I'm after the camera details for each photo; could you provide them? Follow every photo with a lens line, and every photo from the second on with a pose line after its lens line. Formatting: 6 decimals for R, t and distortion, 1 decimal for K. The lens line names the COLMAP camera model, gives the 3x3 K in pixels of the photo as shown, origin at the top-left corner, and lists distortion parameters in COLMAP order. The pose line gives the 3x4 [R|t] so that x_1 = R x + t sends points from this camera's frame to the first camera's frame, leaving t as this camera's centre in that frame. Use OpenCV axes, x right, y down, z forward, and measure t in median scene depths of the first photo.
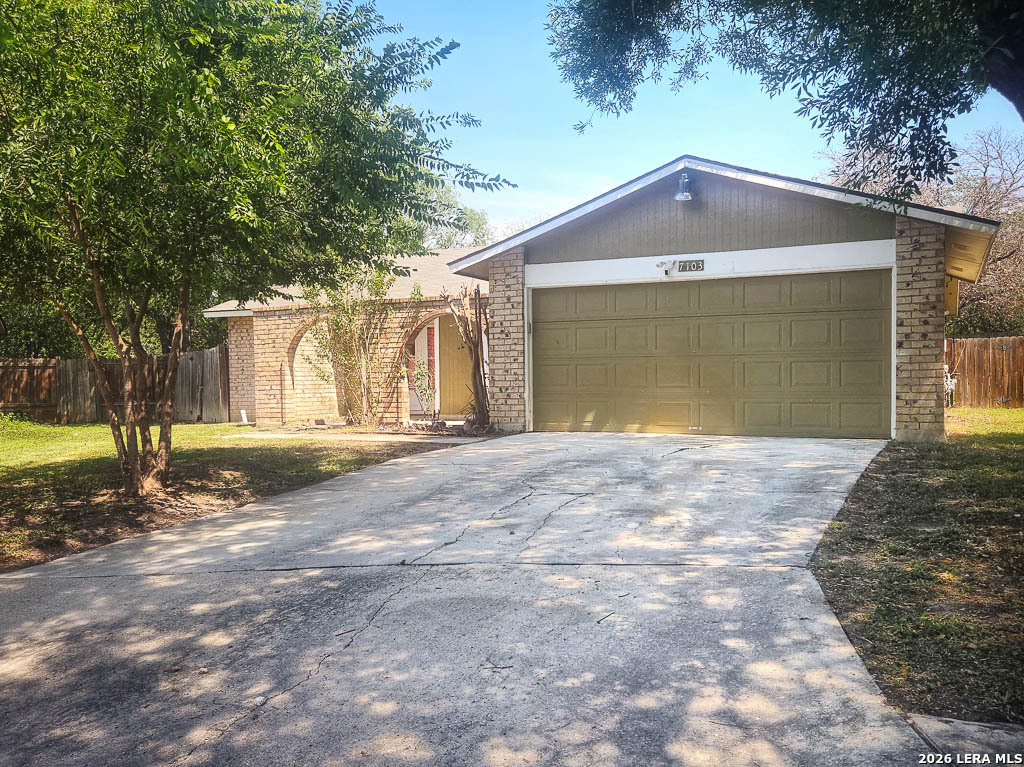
lens RADIAL K [[763.8, 0, 516.2], [0, 763.8, 386.4], [0, 0, 1]] dist [0.031954, -0.000601]
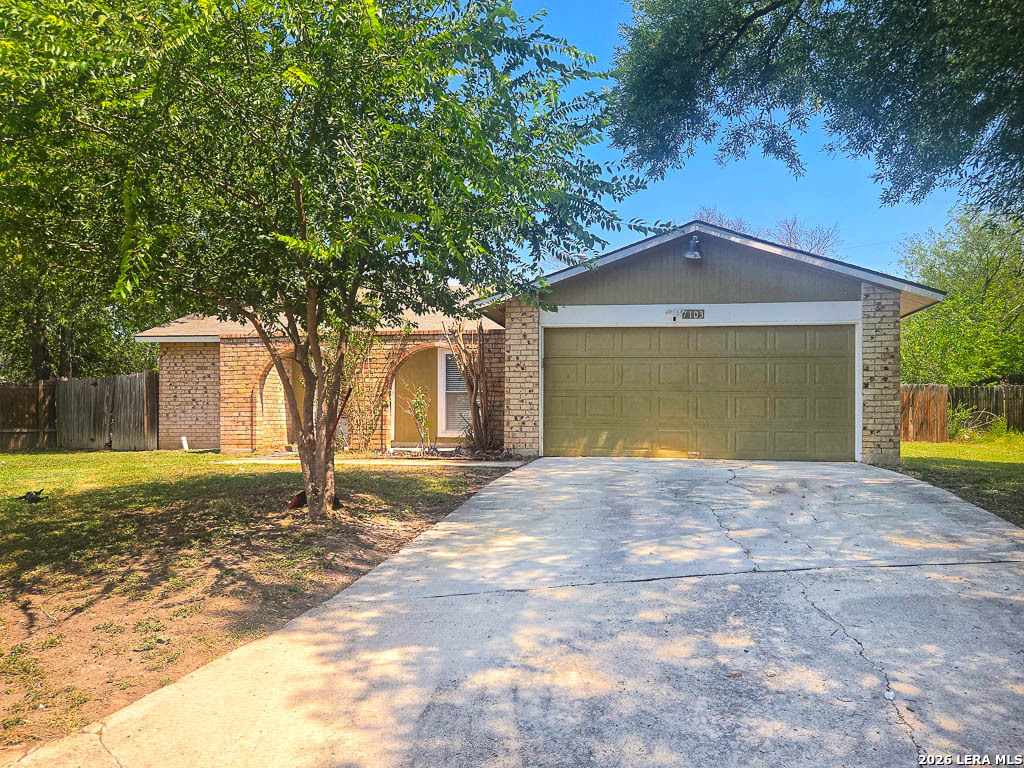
lens RADIAL K [[692.1, 0, 516.4], [0, 692.1, 391.4], [0, 0, 1]] dist [0.041219, -0.042897]
pose [[0.969459, 0.022563, 0.244214, -0.264494], [-0.012444, 0.999002, -0.042899, 0.008700], [-0.244938, 0.038549, 0.968772, 0.038439]]
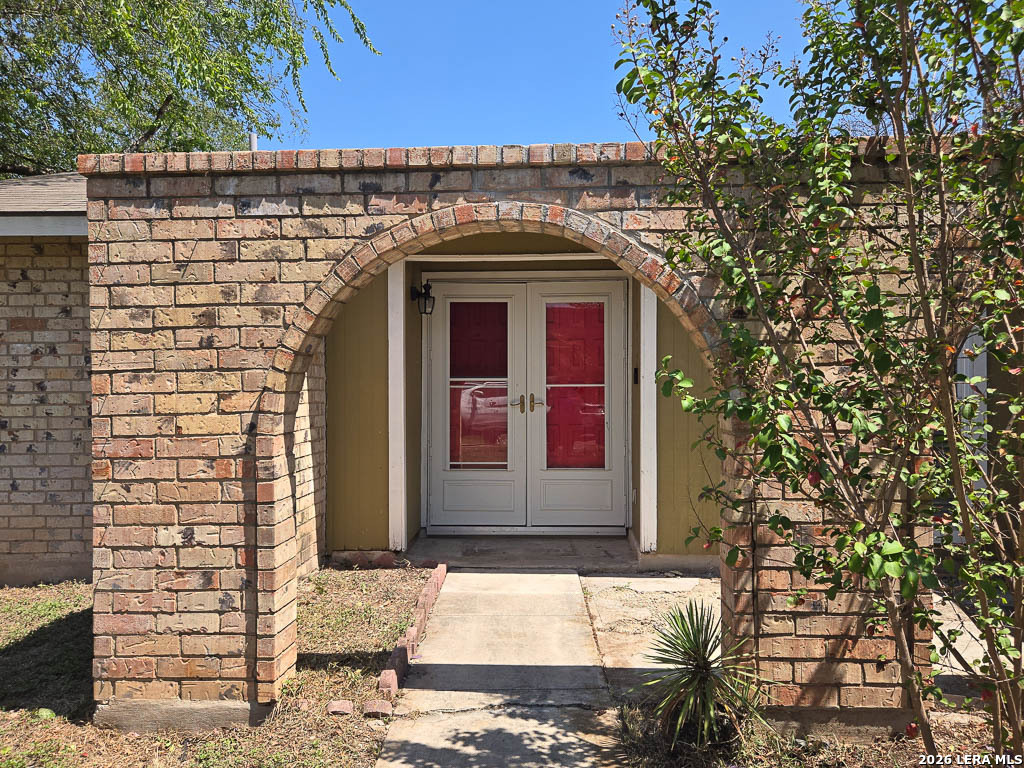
lens RADIAL K [[692.1, 0, 504.3], [0, 692.1, 378.4], [0, 0, 1]] dist [0.041219, -0.042897]
pose [[0.929331, 0.013834, 0.368988, -0.428731], [-0.007502, 0.999799, -0.018588, -0.053859], [-0.369171, 0.014506, 0.929248, 1.089230]]
